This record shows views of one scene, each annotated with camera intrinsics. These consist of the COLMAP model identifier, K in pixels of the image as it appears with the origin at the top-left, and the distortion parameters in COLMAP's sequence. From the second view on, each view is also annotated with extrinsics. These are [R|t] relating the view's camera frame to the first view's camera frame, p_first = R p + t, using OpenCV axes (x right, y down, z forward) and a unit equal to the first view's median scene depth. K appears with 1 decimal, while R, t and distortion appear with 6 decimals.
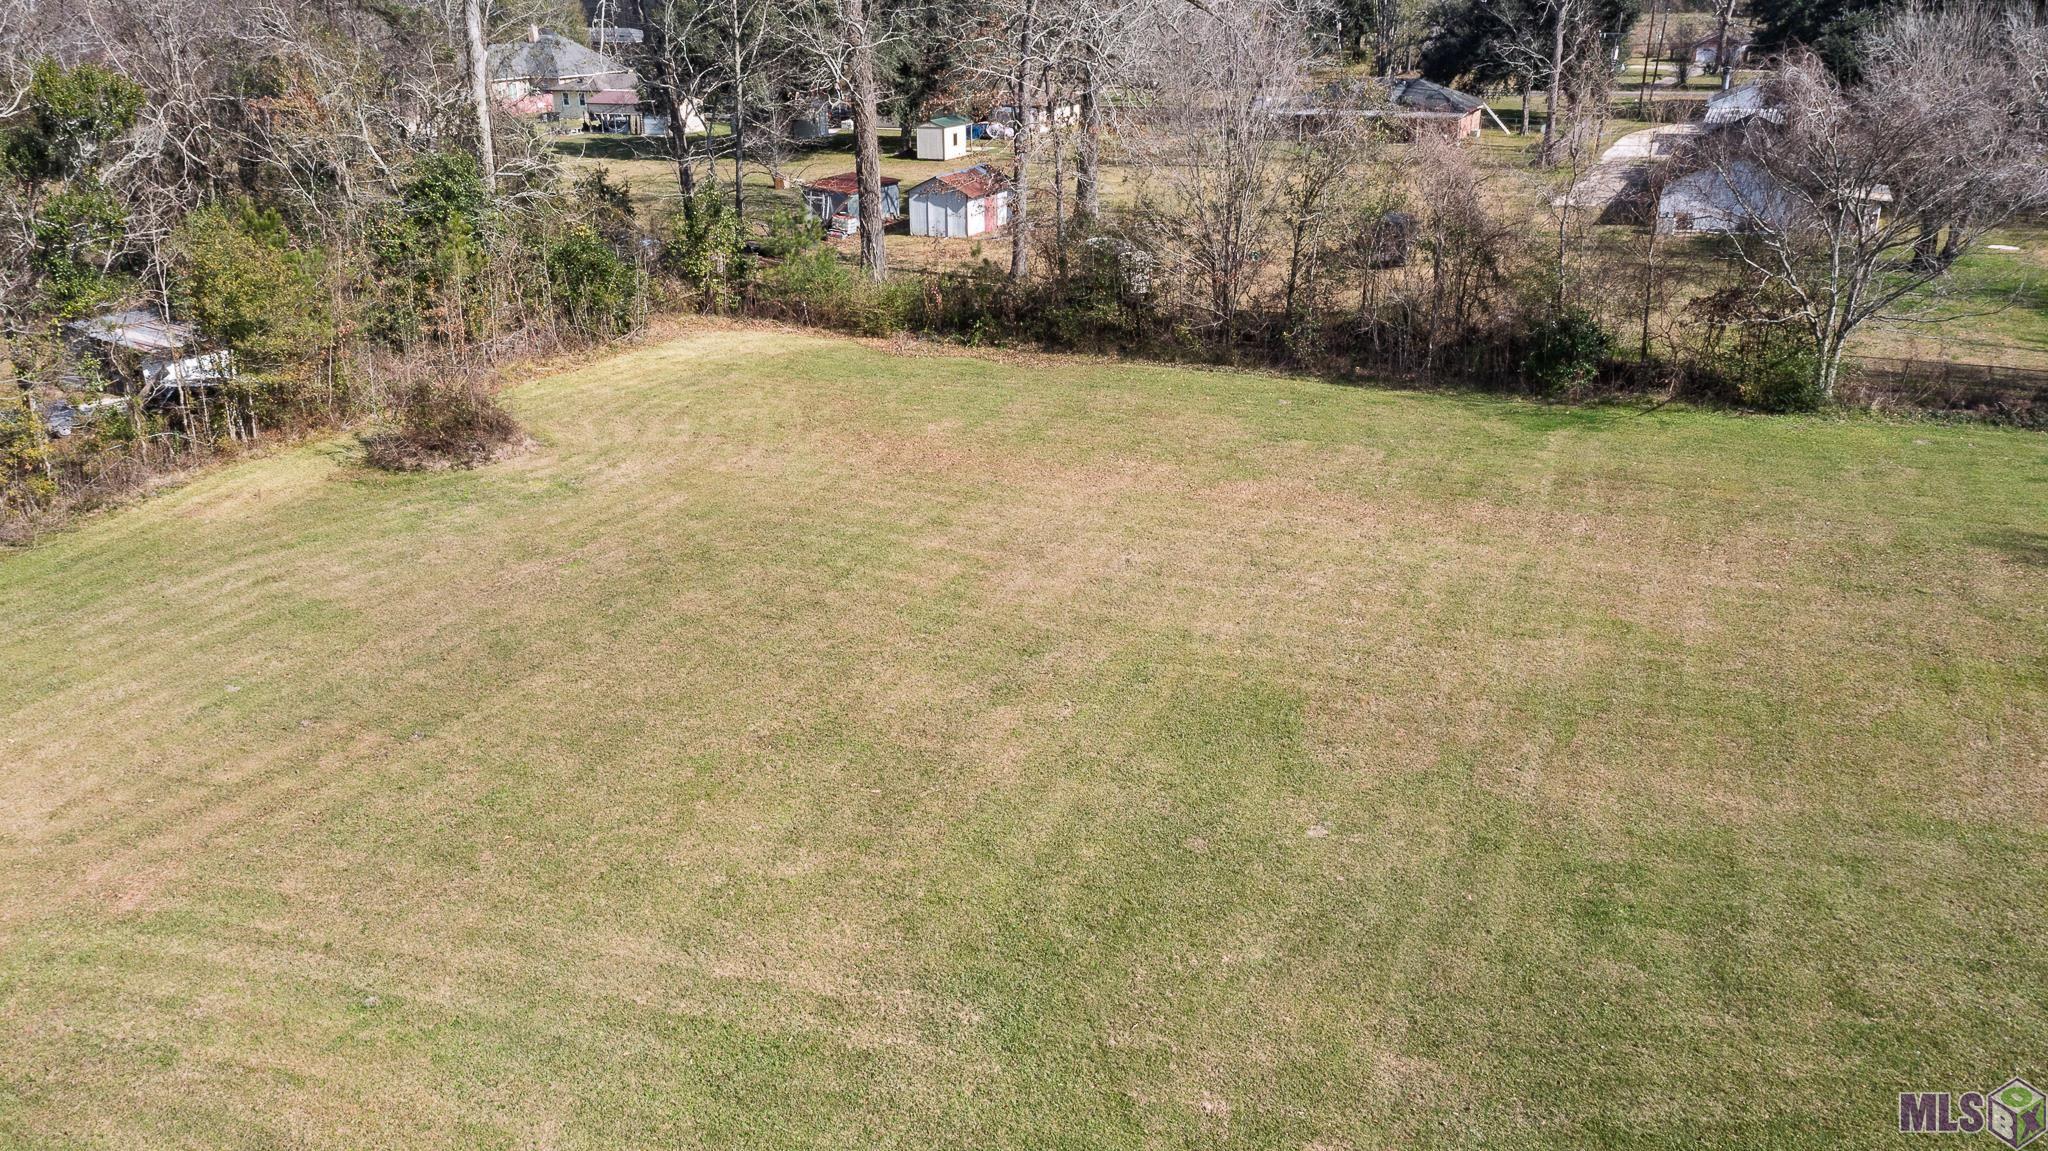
lens RADIAL K [[1639.4, 0, 1023.5], [0, 1639.4, 578.8], [0, 0, 1]] dist [-0.019134, 0.061757]
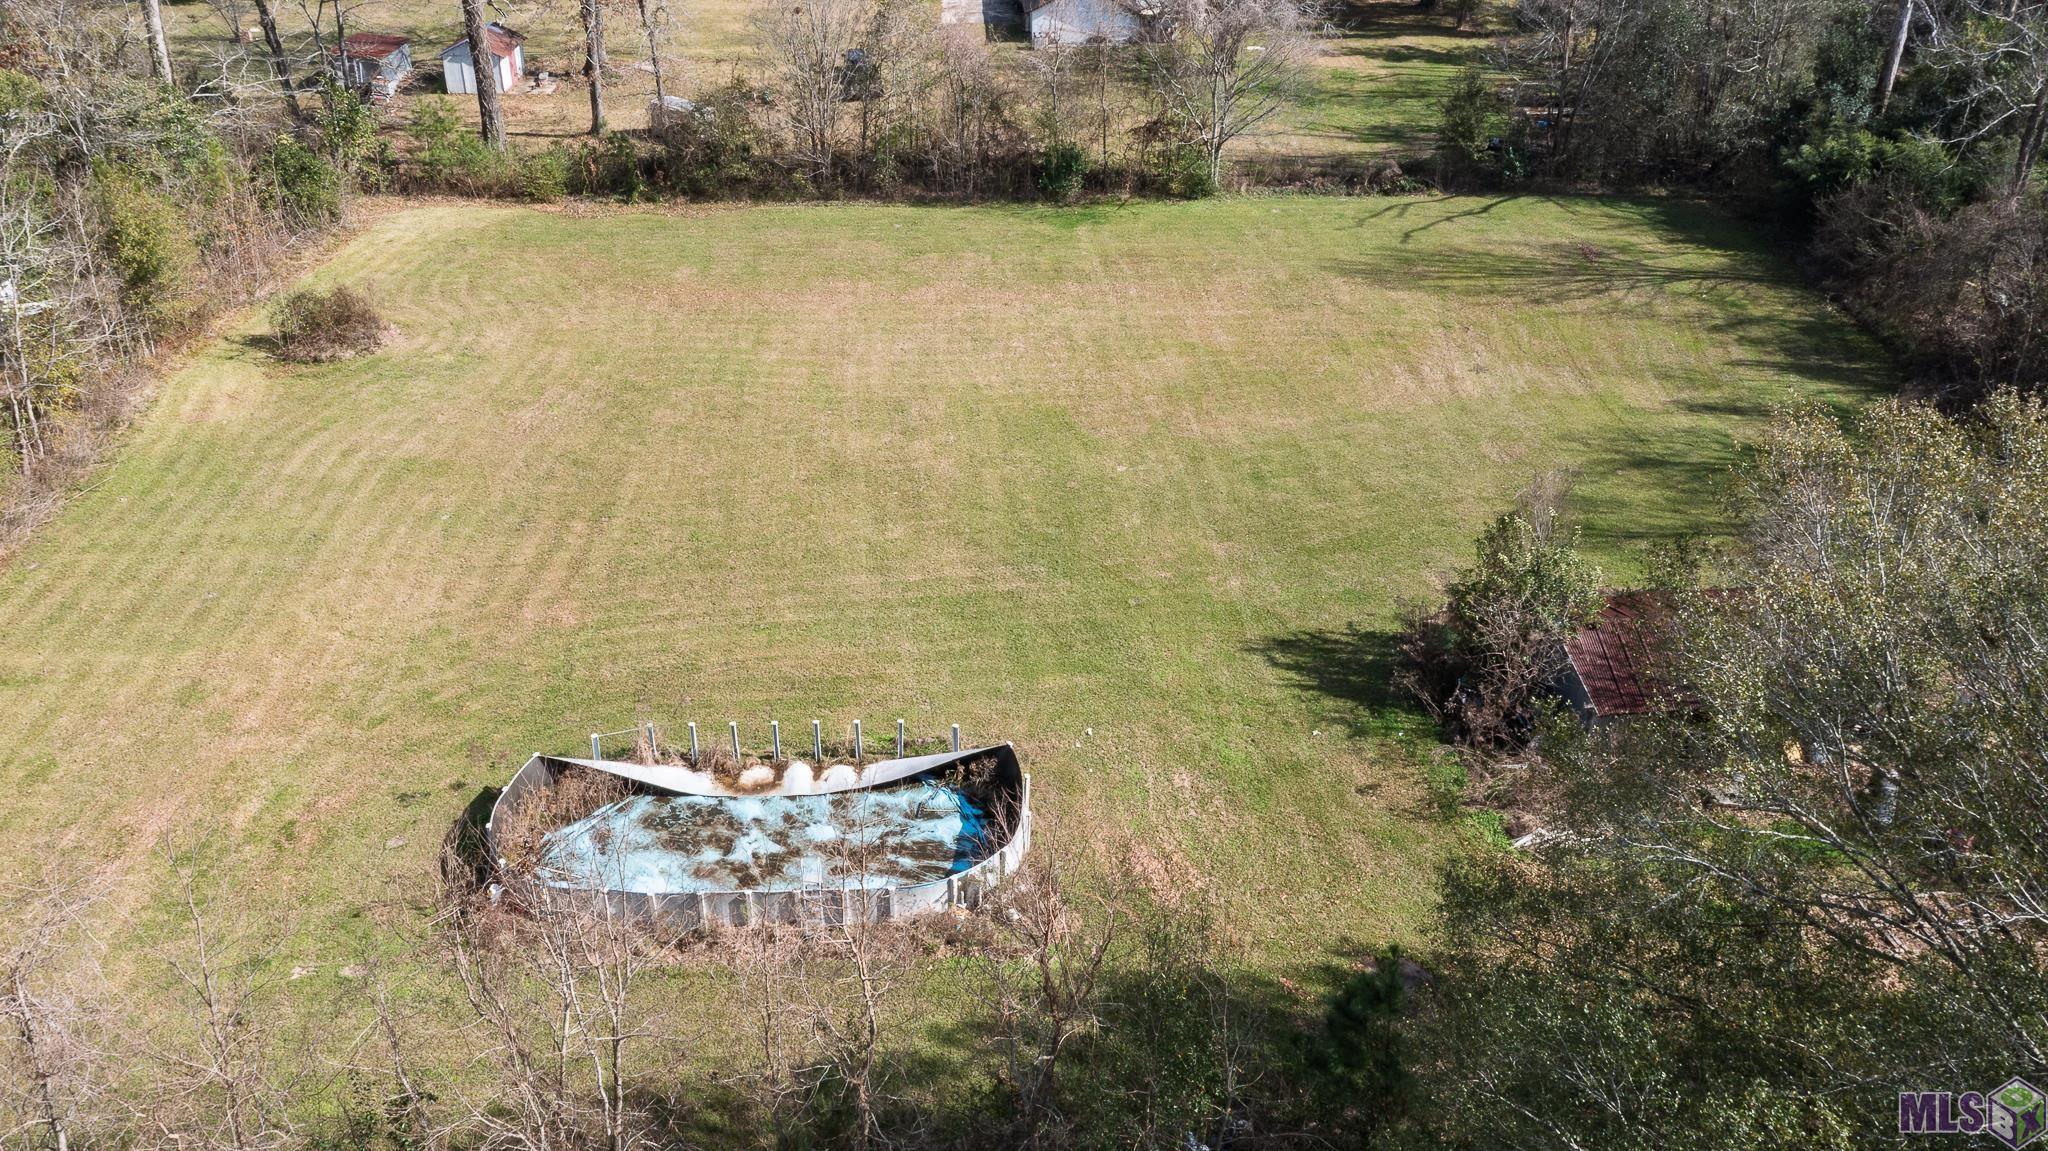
lens RADIAL K [[1639.4, 0, 1028.4], [0, 1639.4, 581.6], [0, 0, 1]] dist [-0.019134, 0.061757]
pose [[0.893016, -0.203974, 0.401144, -0.538073], [0.139608, 0.972972, 0.183944, -0.070020], [-0.427822, -0.108262, 0.897356, -0.555864]]
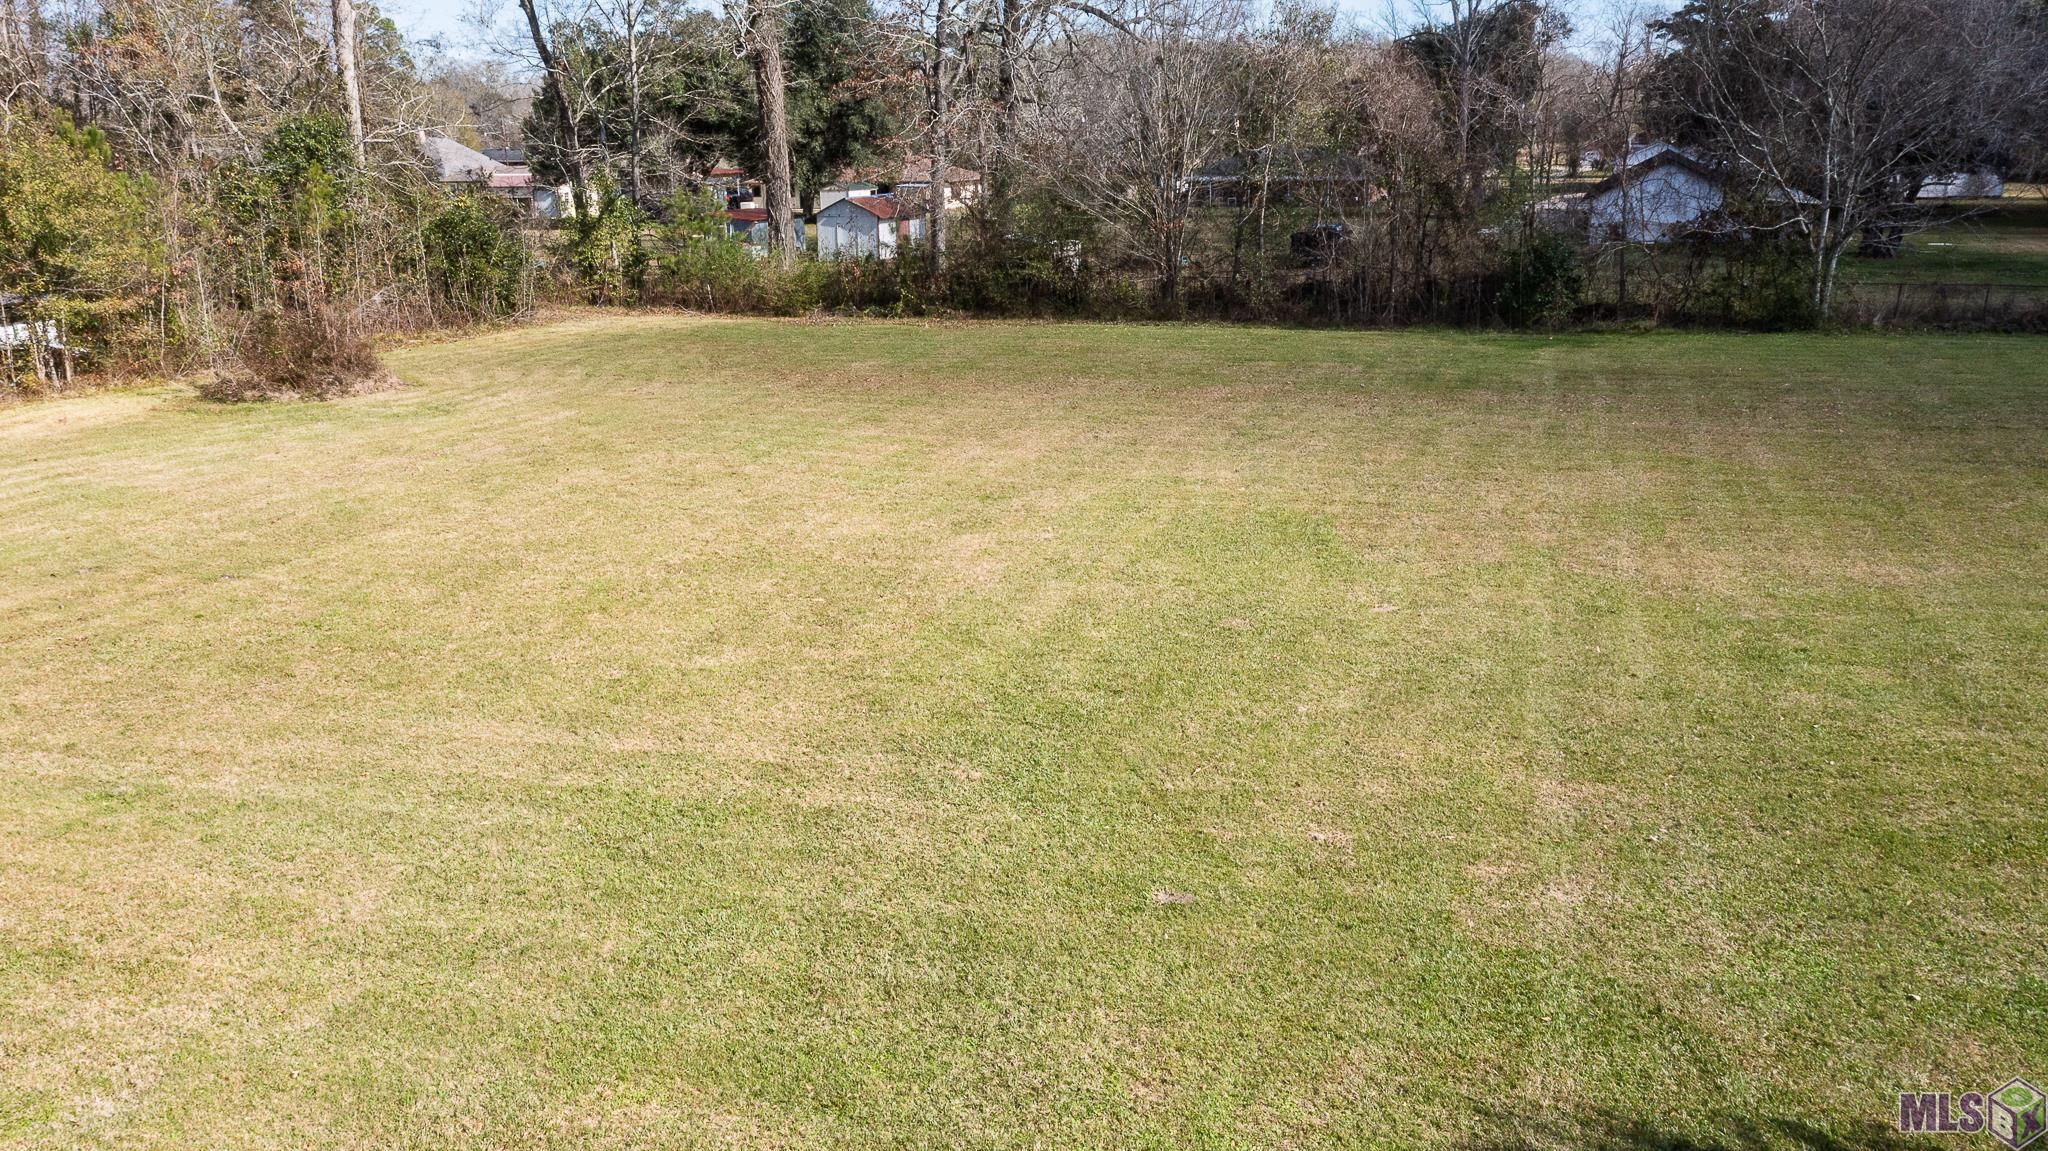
lens RADIAL K [[1639.4, 0, 1027.8], [0, 1639.4, 577.4], [0, 0, 1]] dist [-0.019134, 0.061757]
pose [[0.997702, -0.021310, 0.064317, -0.029866], [0.027278, 0.995255, -0.093399, 0.145202], [-0.062022, 0.094938, 0.993549, 0.155607]]
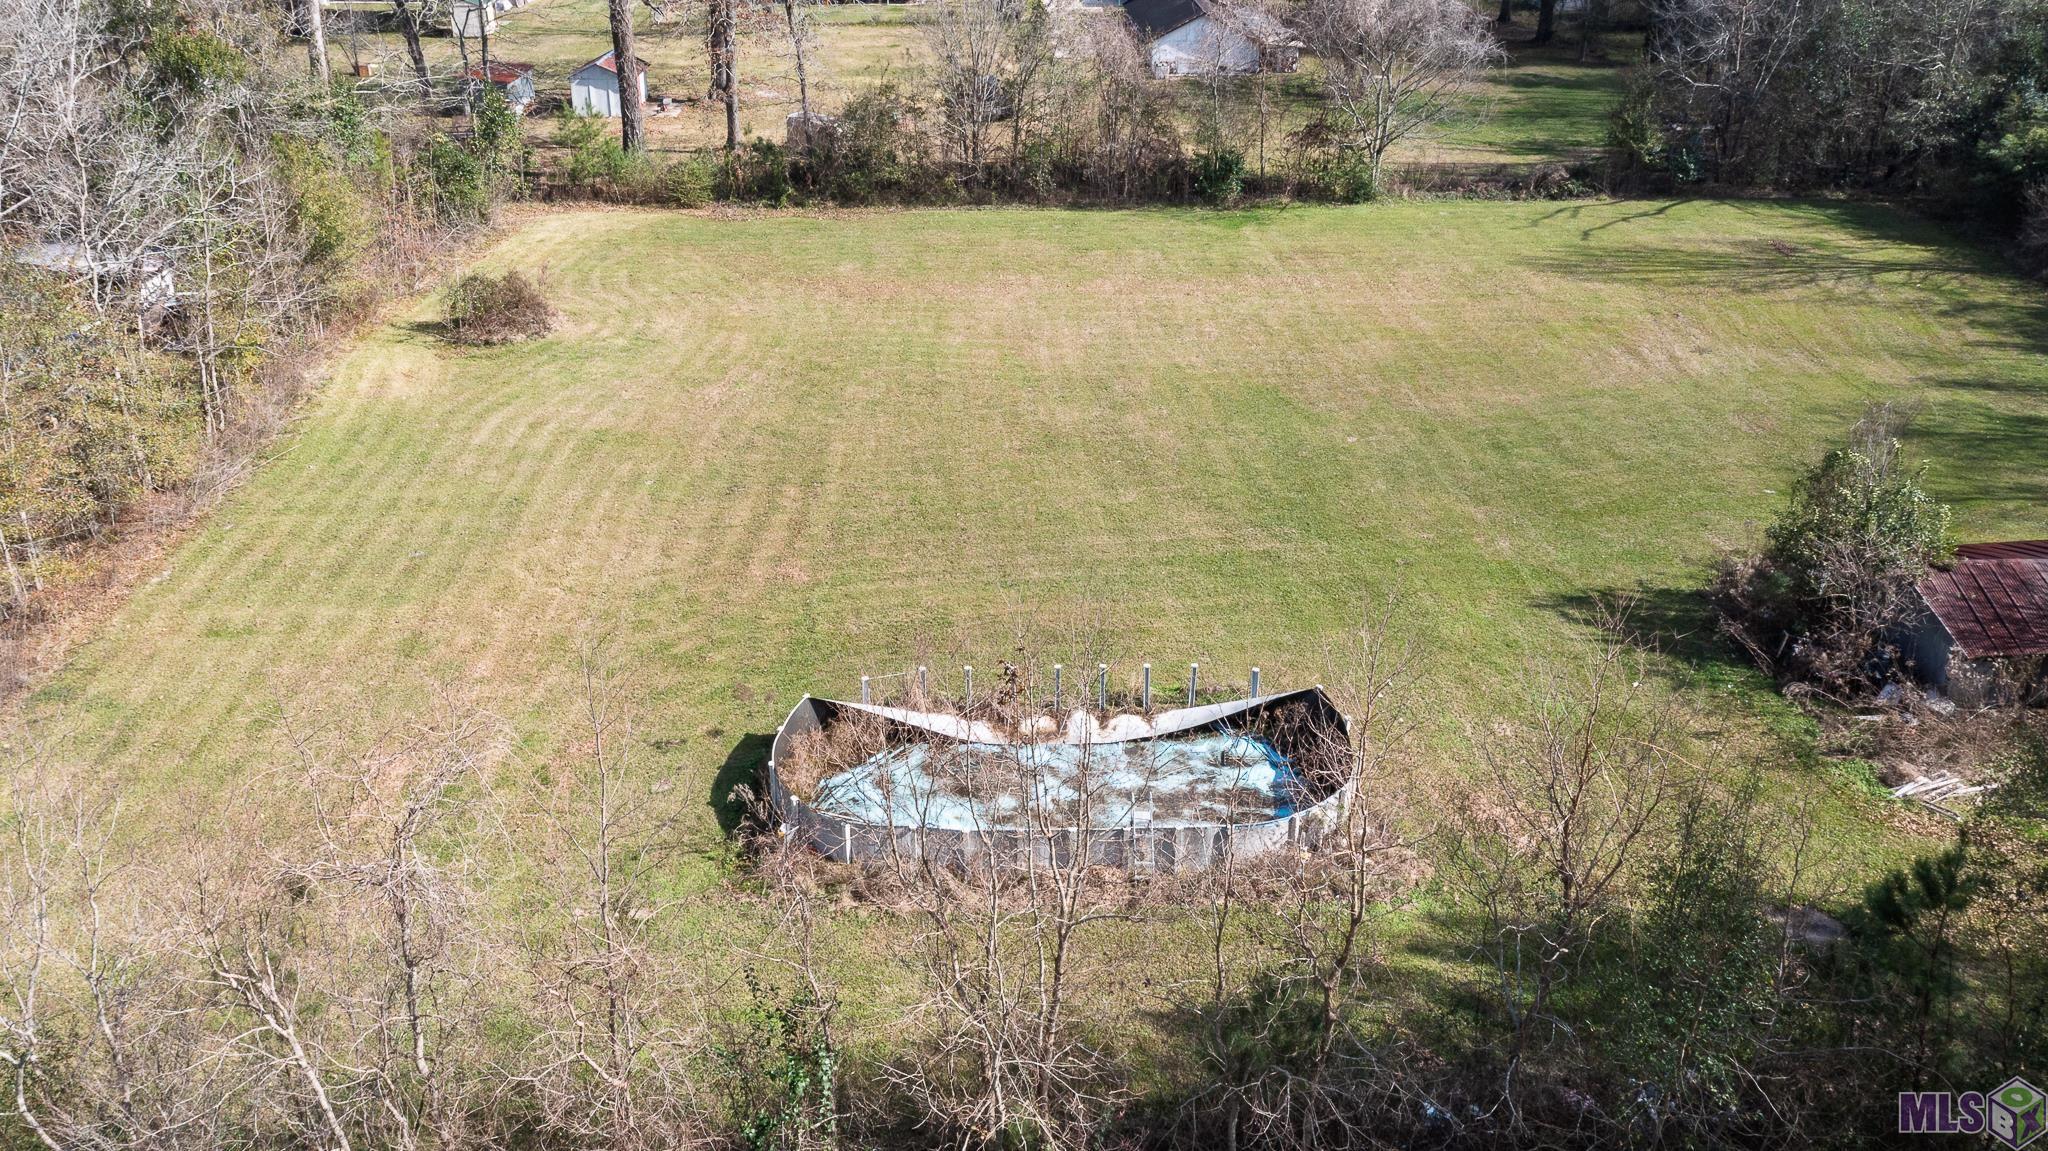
lens RADIAL K [[1639.4, 0, 1027.6], [0, 1639.4, 576.4], [0, 0, 1]] dist [-0.019134, 0.061757]
pose [[0.900533, -0.179636, 0.395943, -0.668759], [0.140160, 0.981984, 0.126738, 0.010169], [-0.411576, -0.058636, 0.909487, -0.425195]]
